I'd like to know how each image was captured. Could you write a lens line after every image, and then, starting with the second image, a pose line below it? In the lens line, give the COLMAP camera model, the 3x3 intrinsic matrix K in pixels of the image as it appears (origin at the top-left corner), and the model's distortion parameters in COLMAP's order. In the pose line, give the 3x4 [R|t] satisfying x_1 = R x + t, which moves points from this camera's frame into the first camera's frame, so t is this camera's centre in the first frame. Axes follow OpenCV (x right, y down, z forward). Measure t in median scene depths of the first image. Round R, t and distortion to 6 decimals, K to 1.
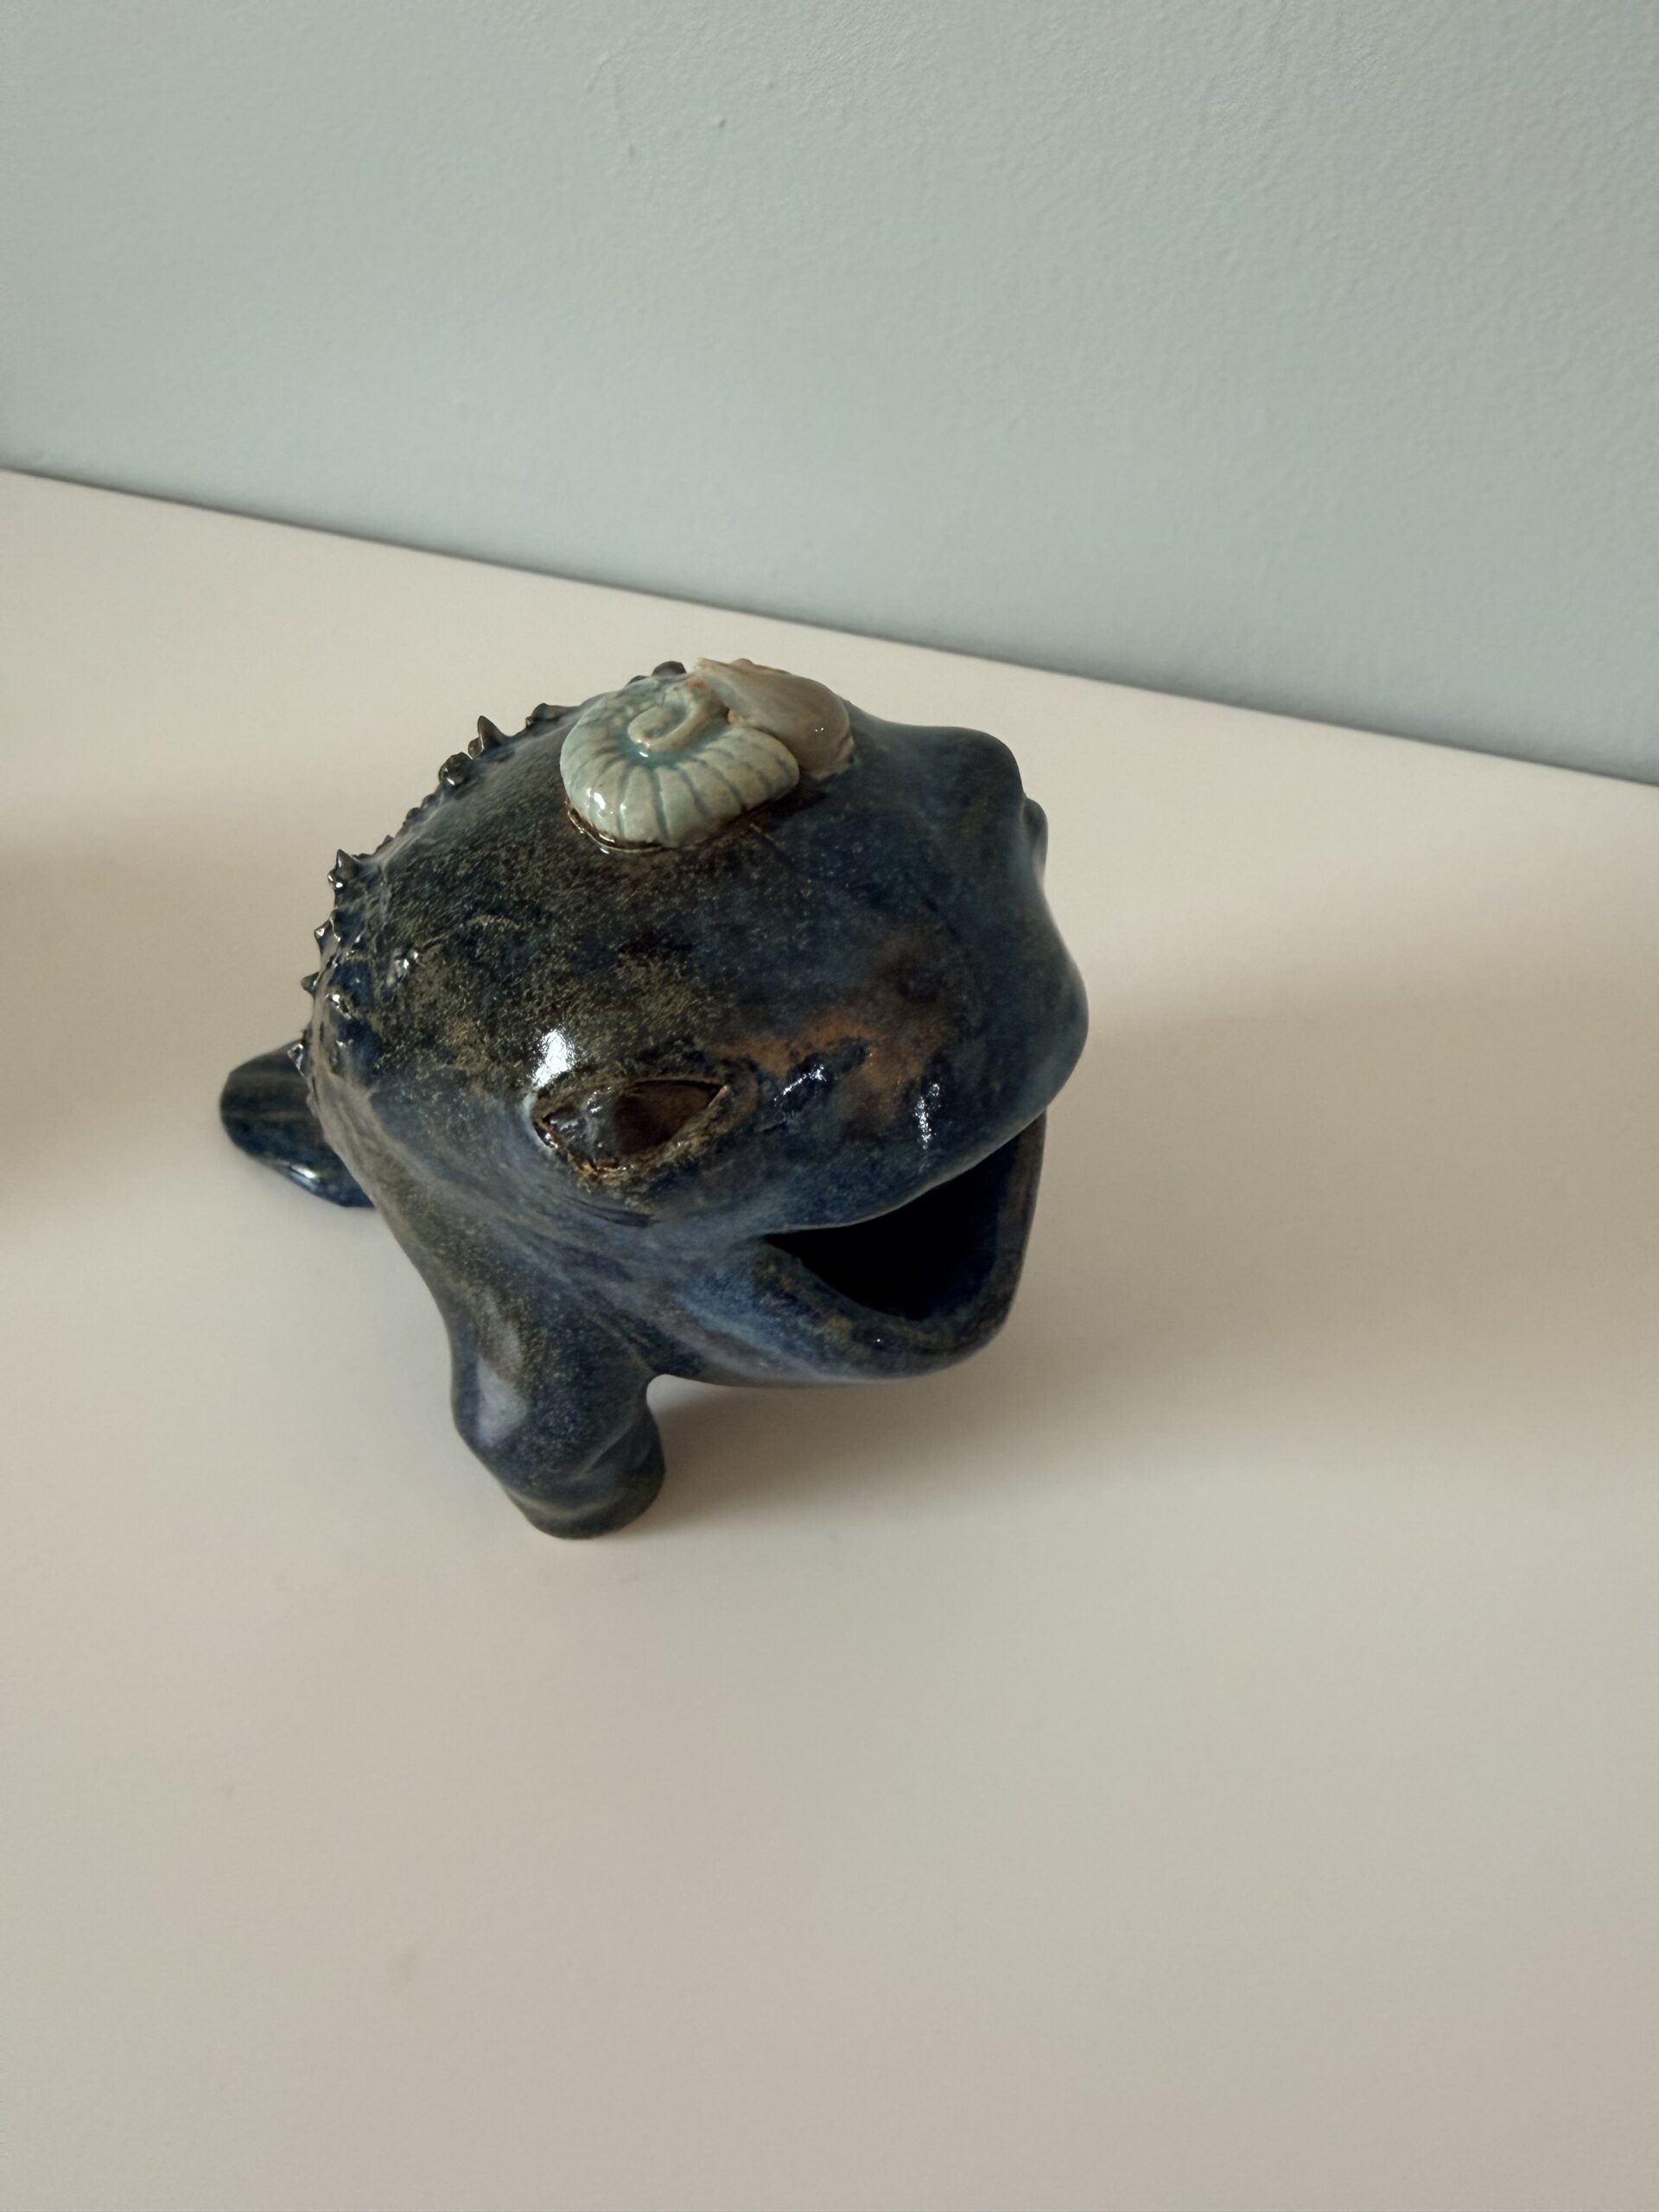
lens RADIAL K [[1564.1, 0, 829.4], [0, 1564.1, 1026.8], [0, 0, 1]] dist [0.002262, 0.003766]
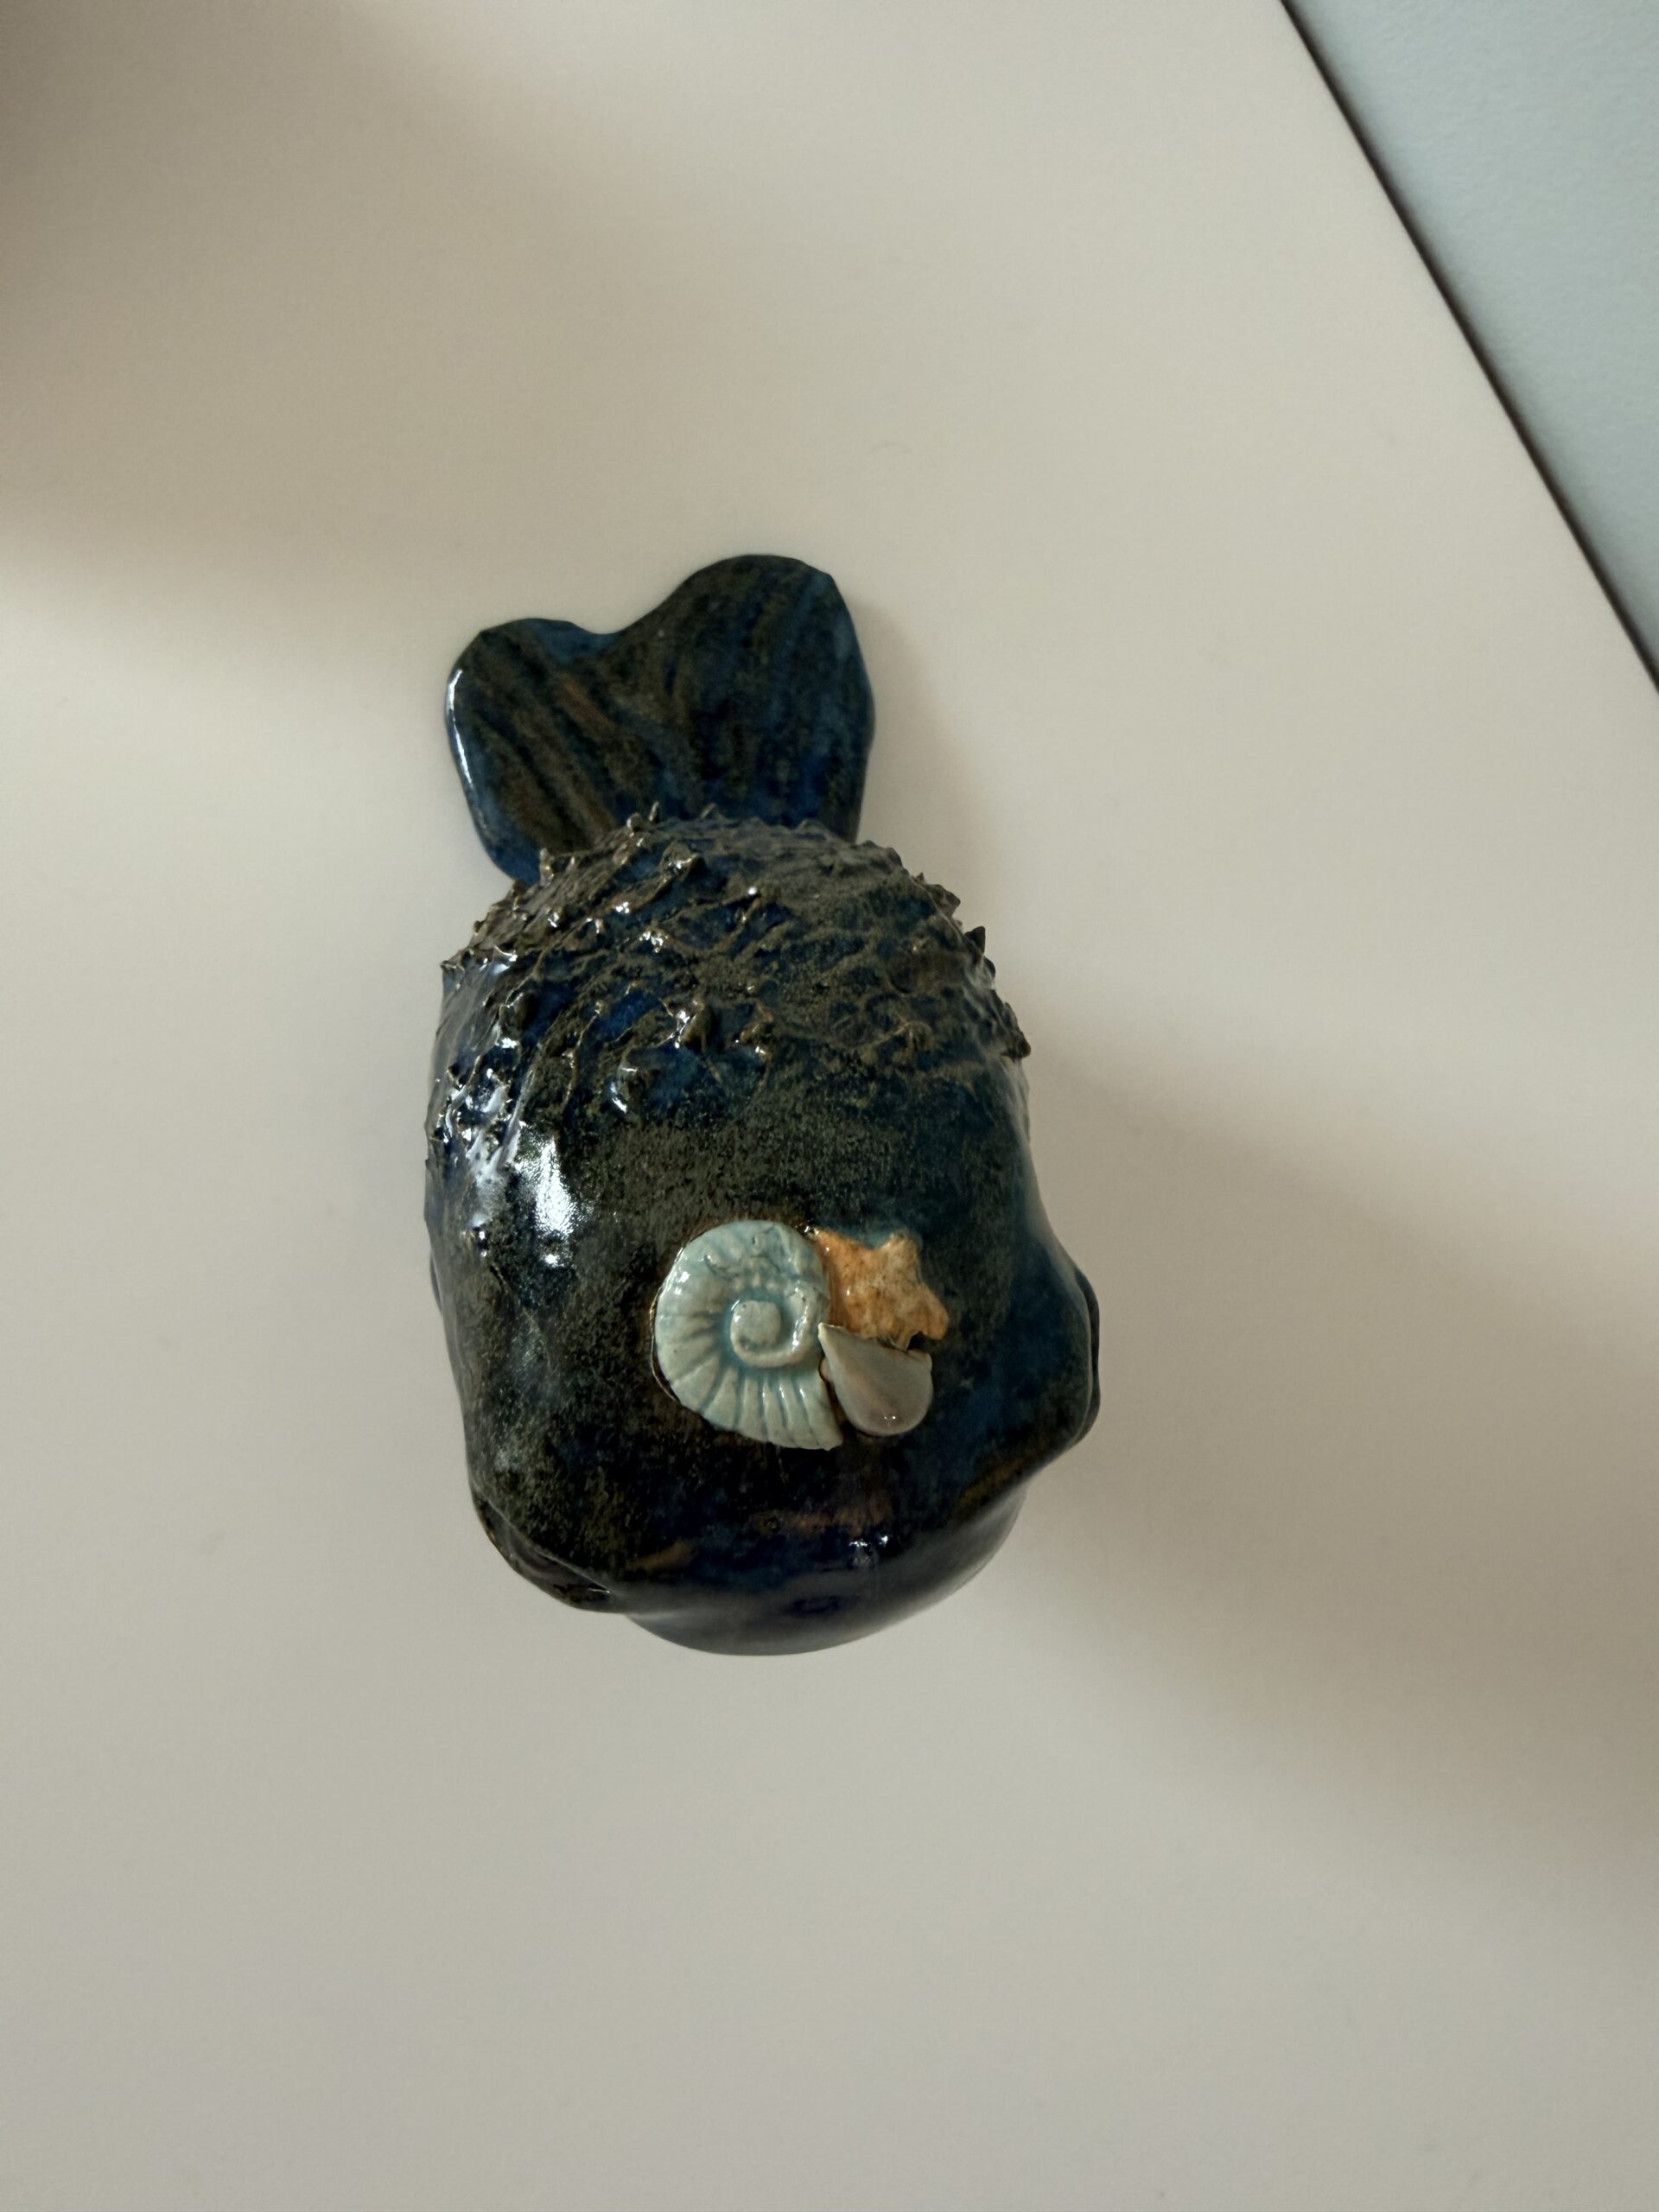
lens RADIAL K [[1564.1, 0, 829.4], [0, 1564.1, 1026.8], [0, 0, 1]] dist [0.002262, 0.003766]
pose [[0.782692, 0.615658, 0.091424, -0.286547], [-0.527355, 0.577947, 0.622795, -0.952171], [0.330591, -0.535670, 0.777025, 0.354570]]
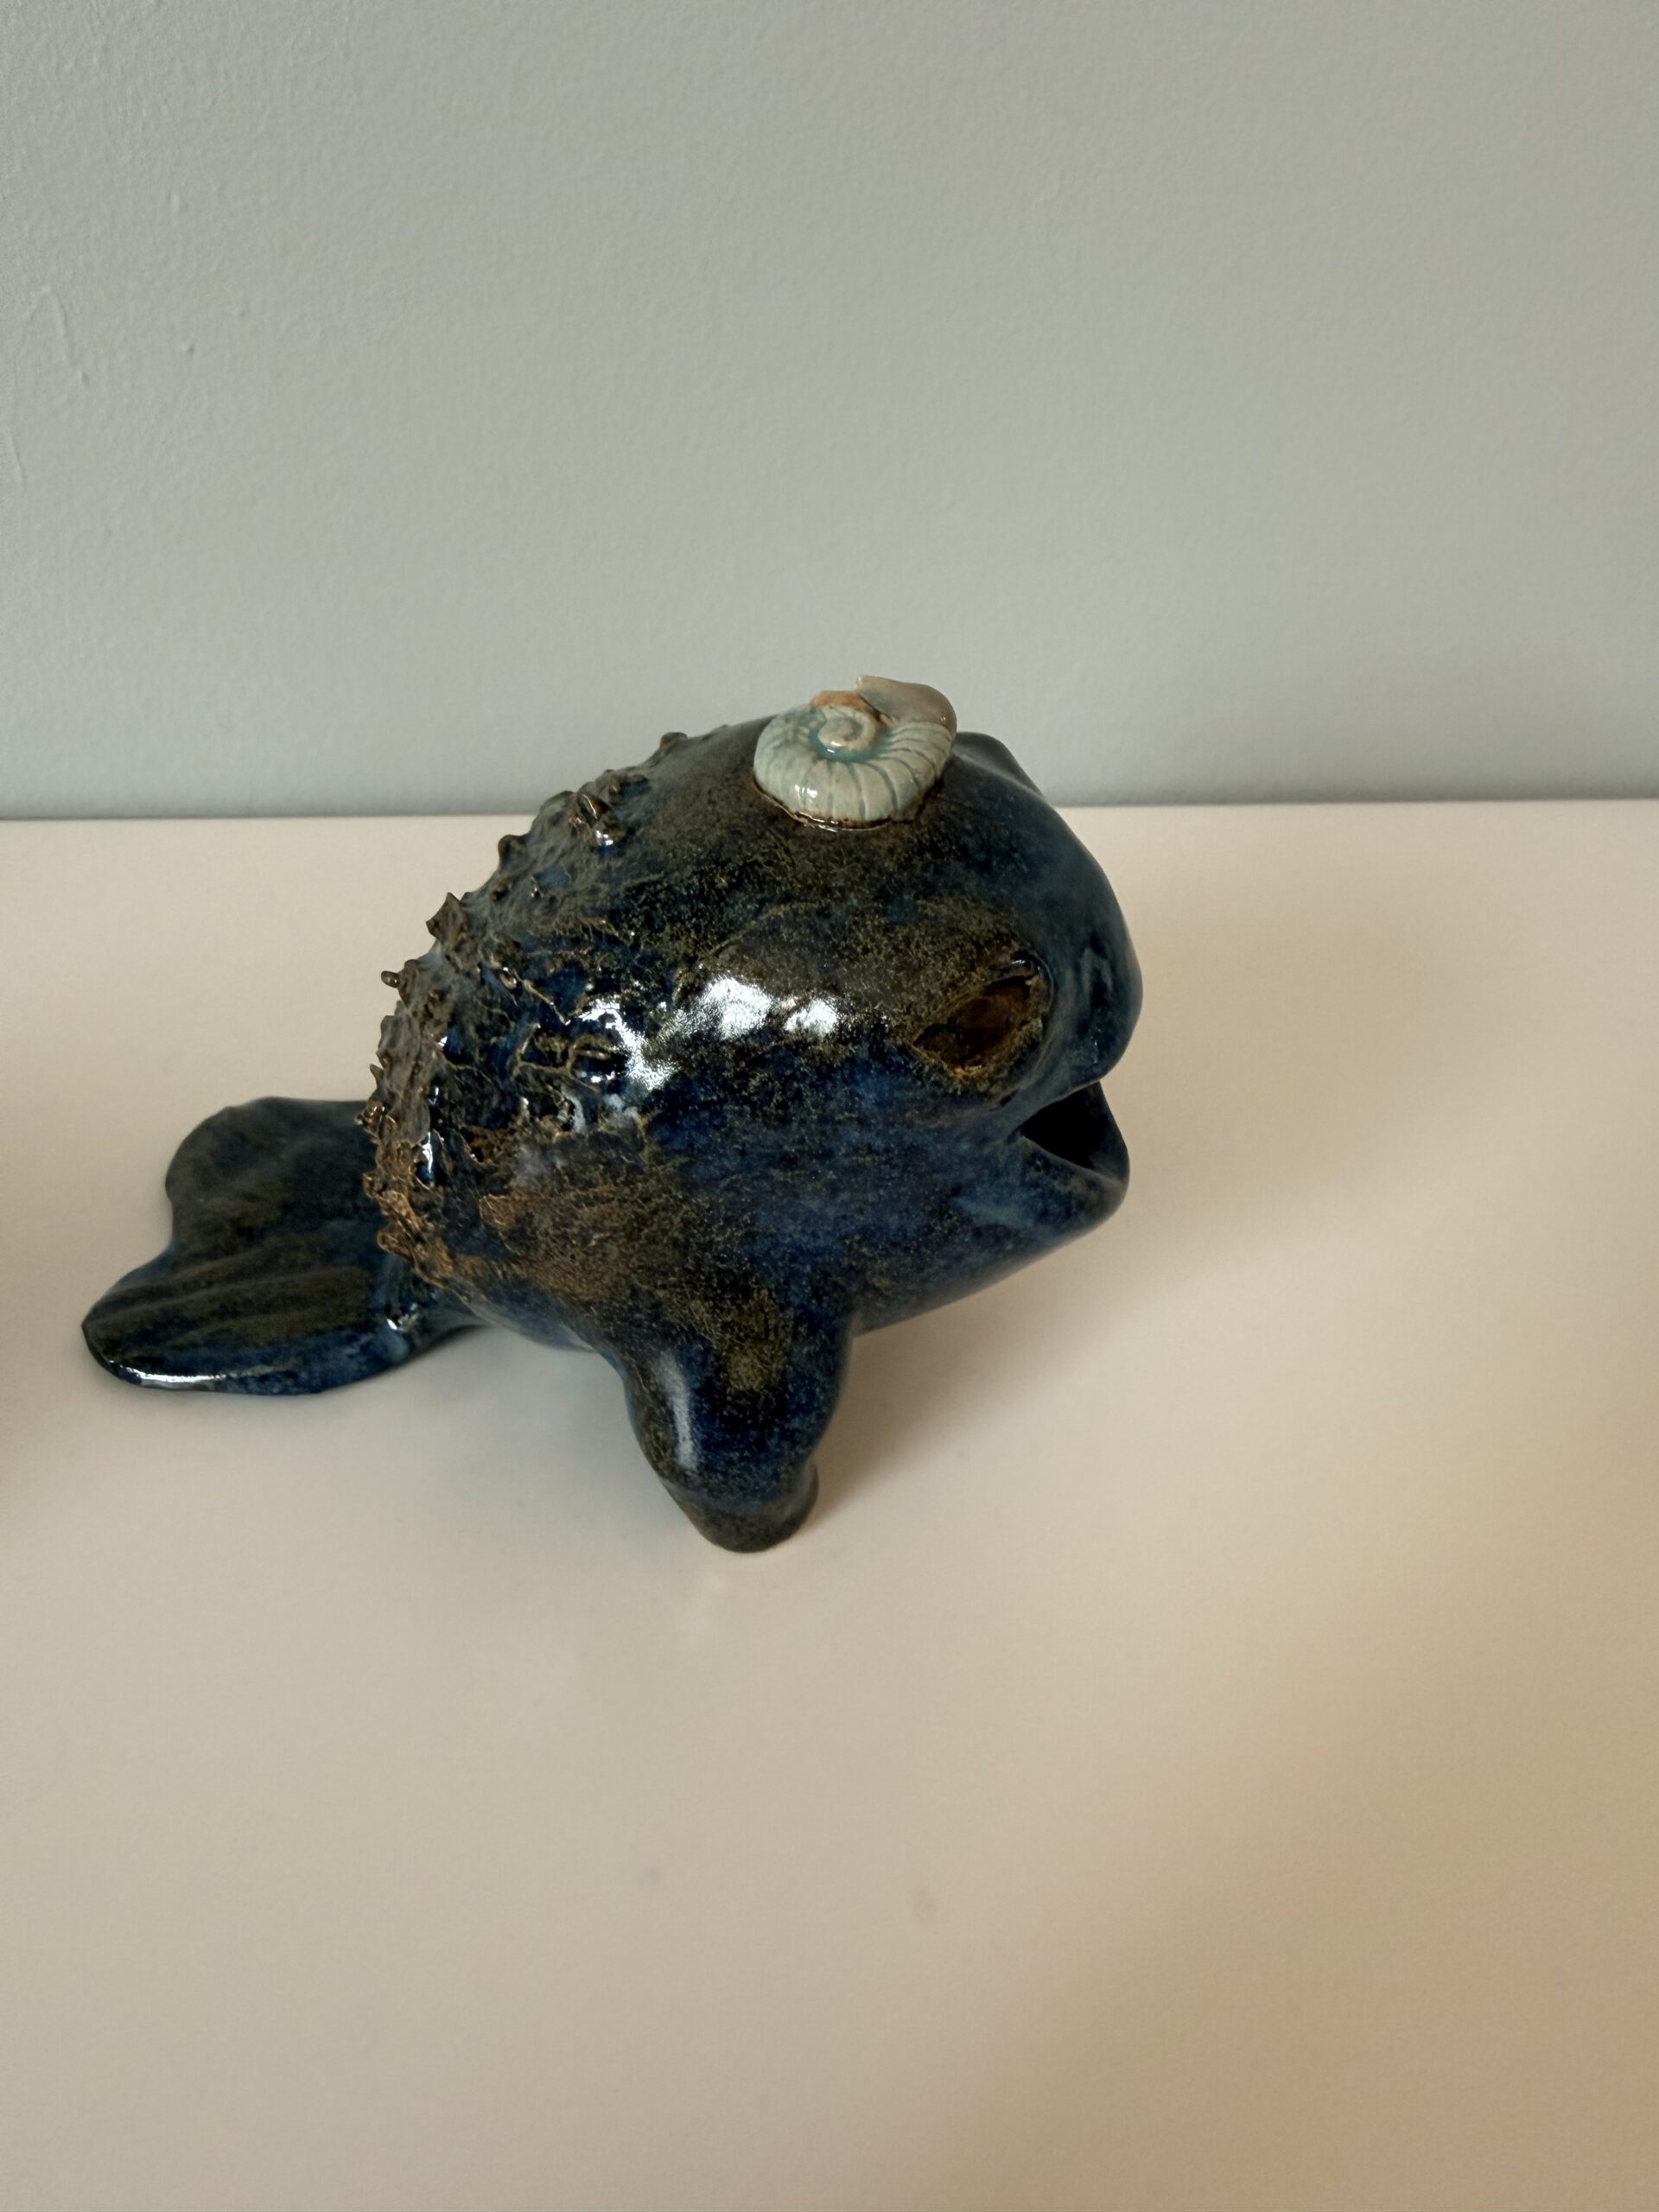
lens RADIAL K [[1564.1, 0, 829.4], [0, 1564.1, 1026.8], [0, 0, 1]] dist [0.002262, 0.003766]
pose [[0.826519, -0.235355, 0.511346, -0.803620], [0.307623, 0.949604, -0.060160, 0.094944], [-0.471418, 0.207025, 0.857267, 0.009772]]
